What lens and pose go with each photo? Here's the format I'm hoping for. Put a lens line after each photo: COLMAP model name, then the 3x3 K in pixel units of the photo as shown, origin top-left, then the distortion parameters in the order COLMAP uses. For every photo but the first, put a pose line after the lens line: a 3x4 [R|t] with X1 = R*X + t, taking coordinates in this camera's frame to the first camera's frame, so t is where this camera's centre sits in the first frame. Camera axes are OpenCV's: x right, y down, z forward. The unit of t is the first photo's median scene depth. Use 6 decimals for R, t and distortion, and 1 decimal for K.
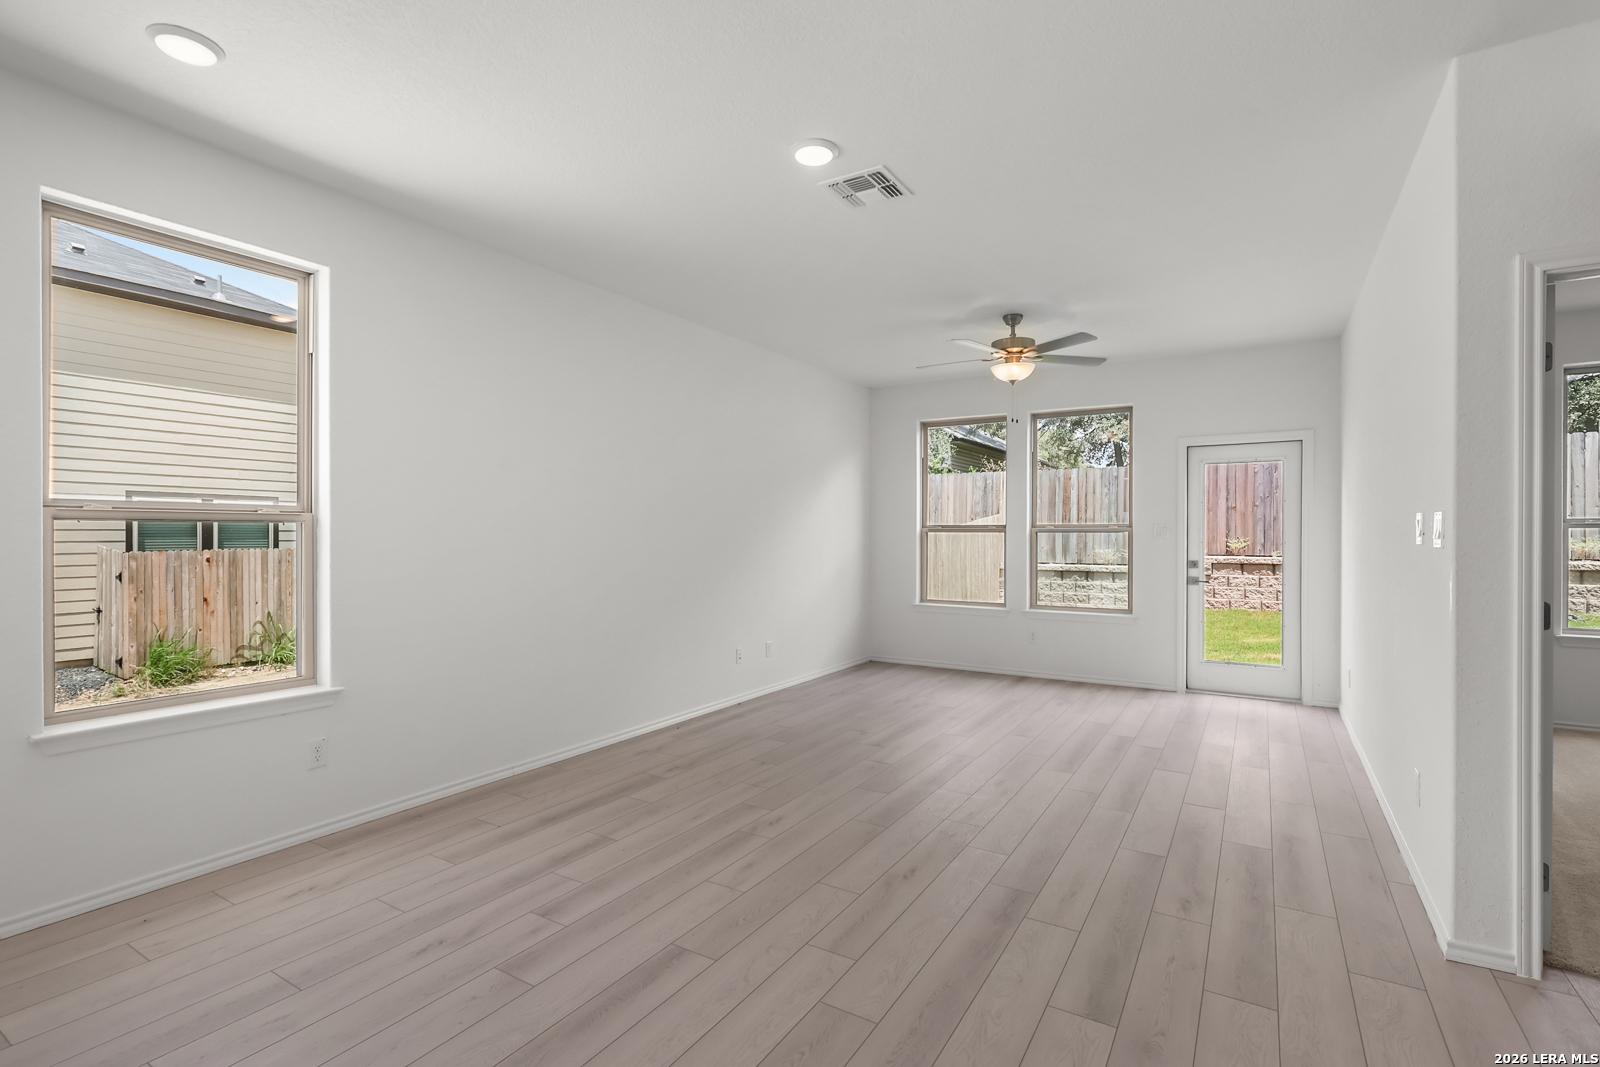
lens RADIAL K [[751.5, 0, 799.2], [0, 751.5, 538.1], [0, 0, 1]] dist [-0.005507, 0.003065]
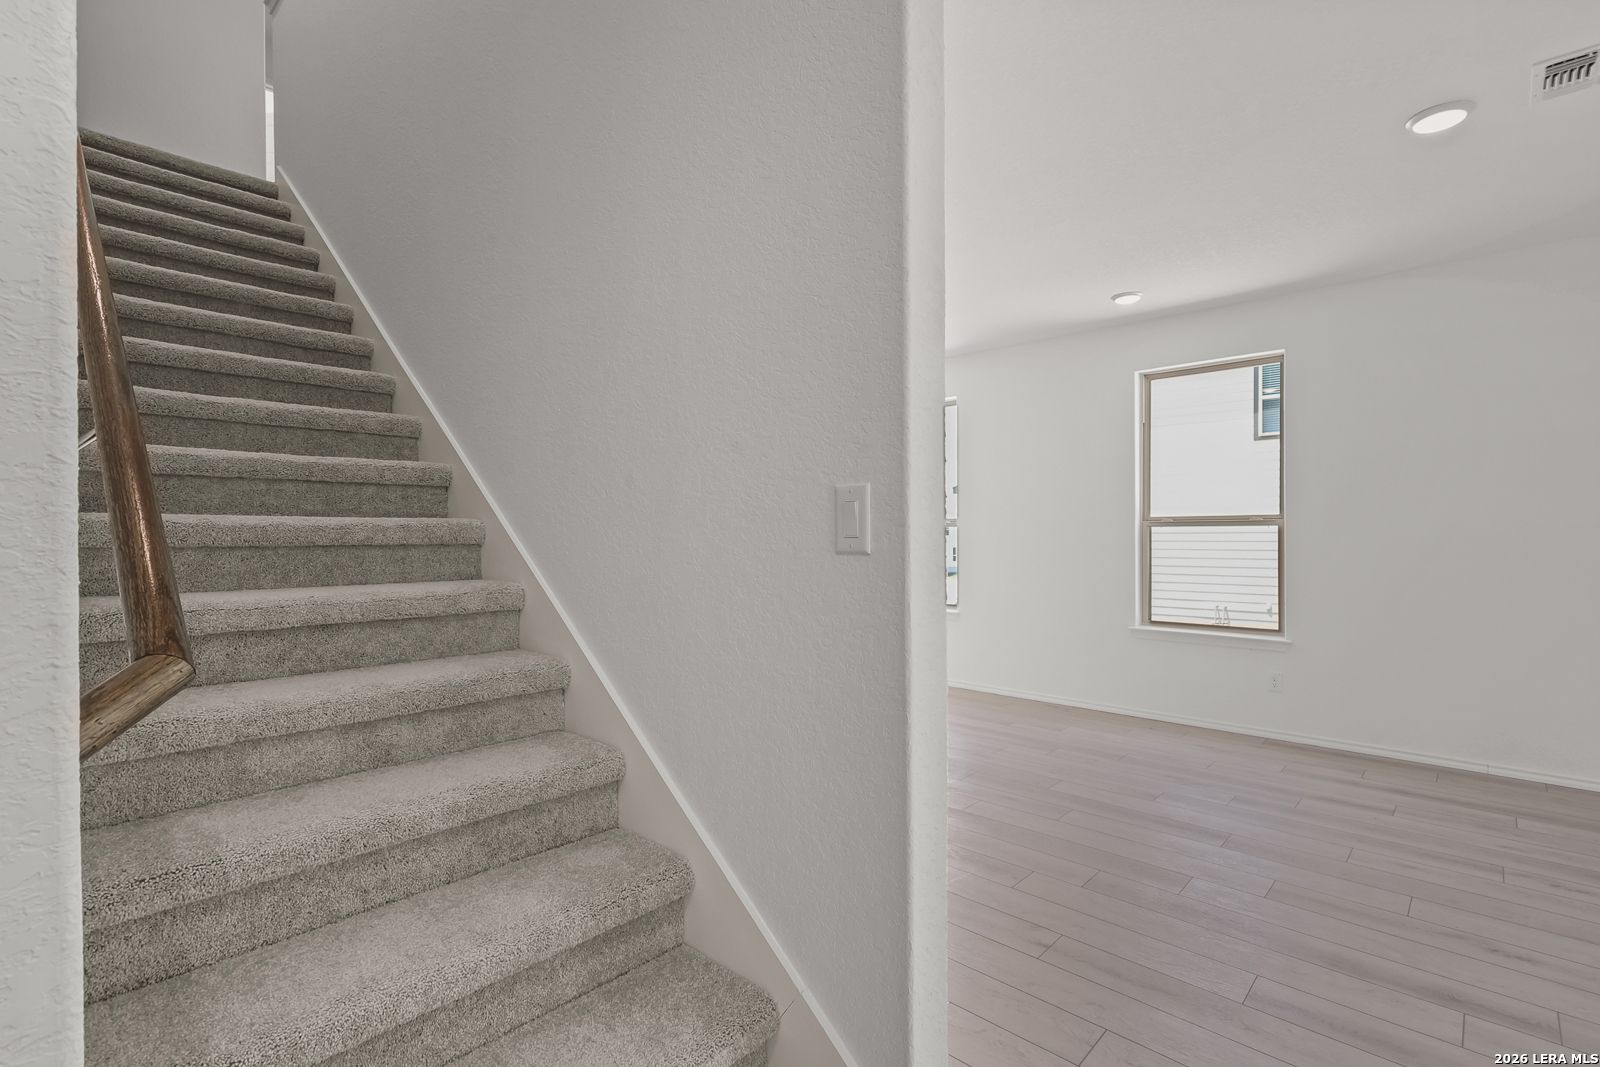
lens RADIAL K [[736.5, 0, 805.9], [0, 736.5, 532.1], [0, 0, 1]] dist [-0.007193, 0.003569]
pose [[-0.196549, -0.006545, -0.980472, 0.602789], [-0.007067, 0.999961, -0.005258, 0.004167], [0.980469, 0.005896, -0.196588, 0.237579]]
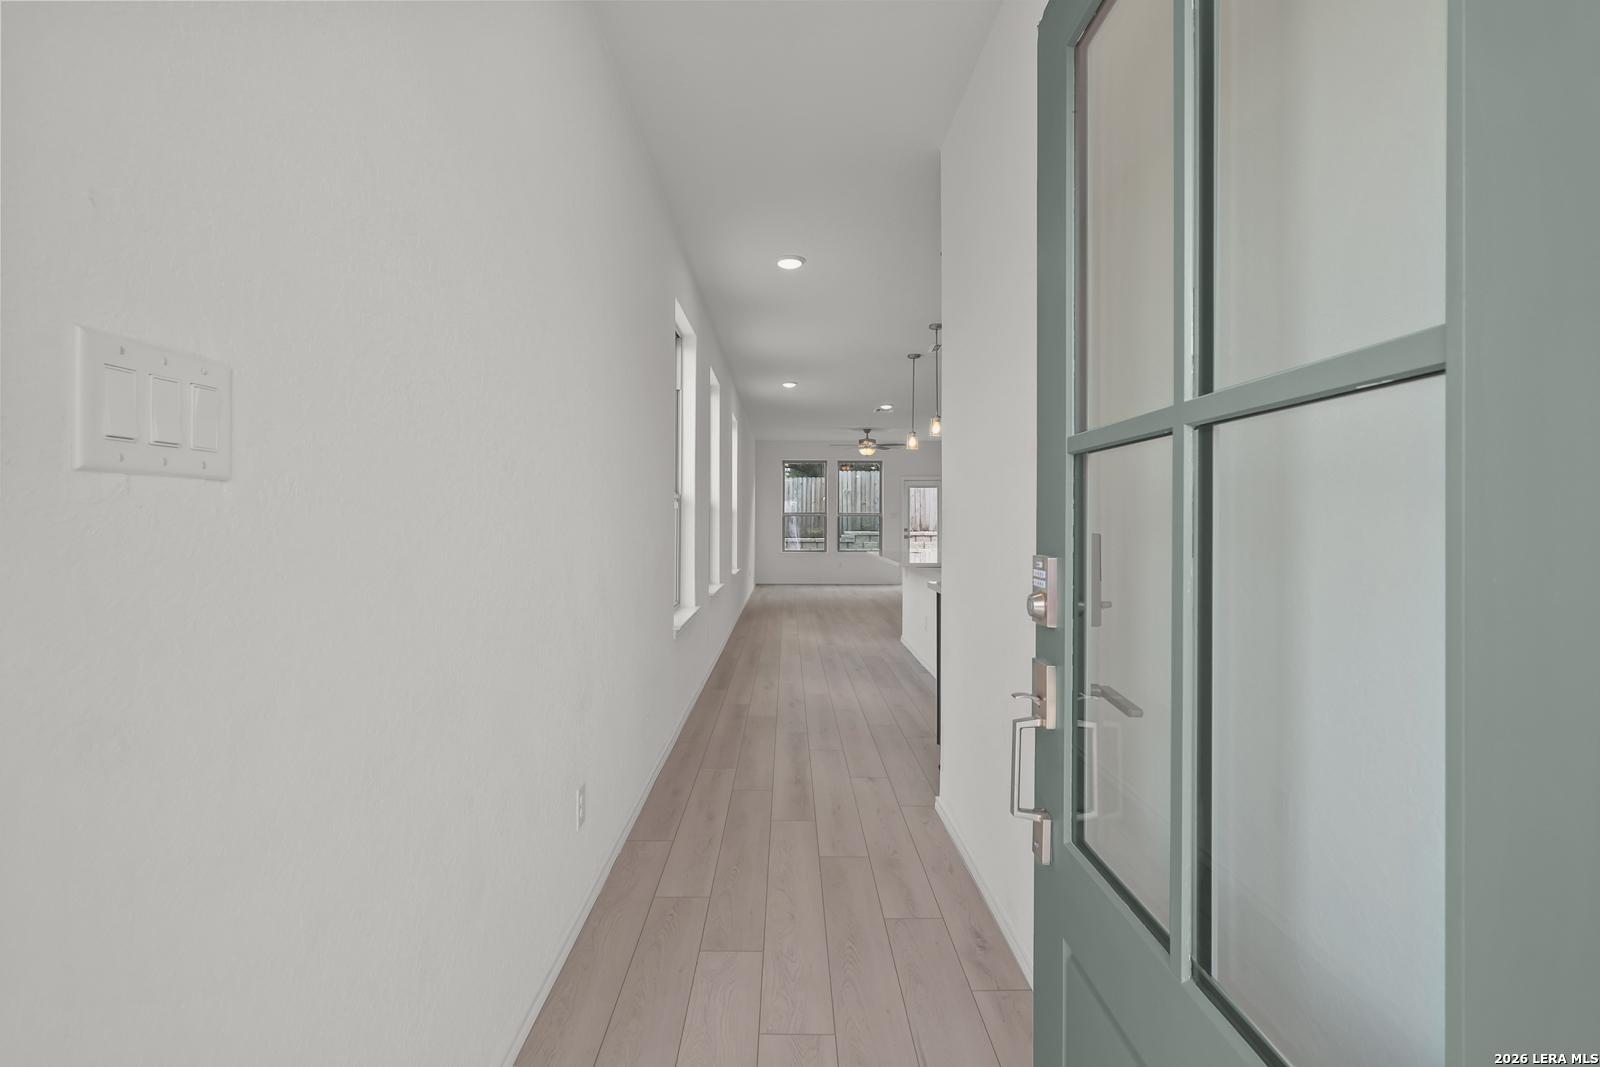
lens RADIAL K [[736.5, 0, 799.9], [0, 736.5, 527.2], [0, 0, 1]] dist [-0.007193, 0.003569]
pose [[0.842560, -0.006165, 0.538567, -1.235241], [0.005678, 0.999981, 0.002563, 0.022155], [-0.538572, 0.000898, 0.842579, -0.952691]]
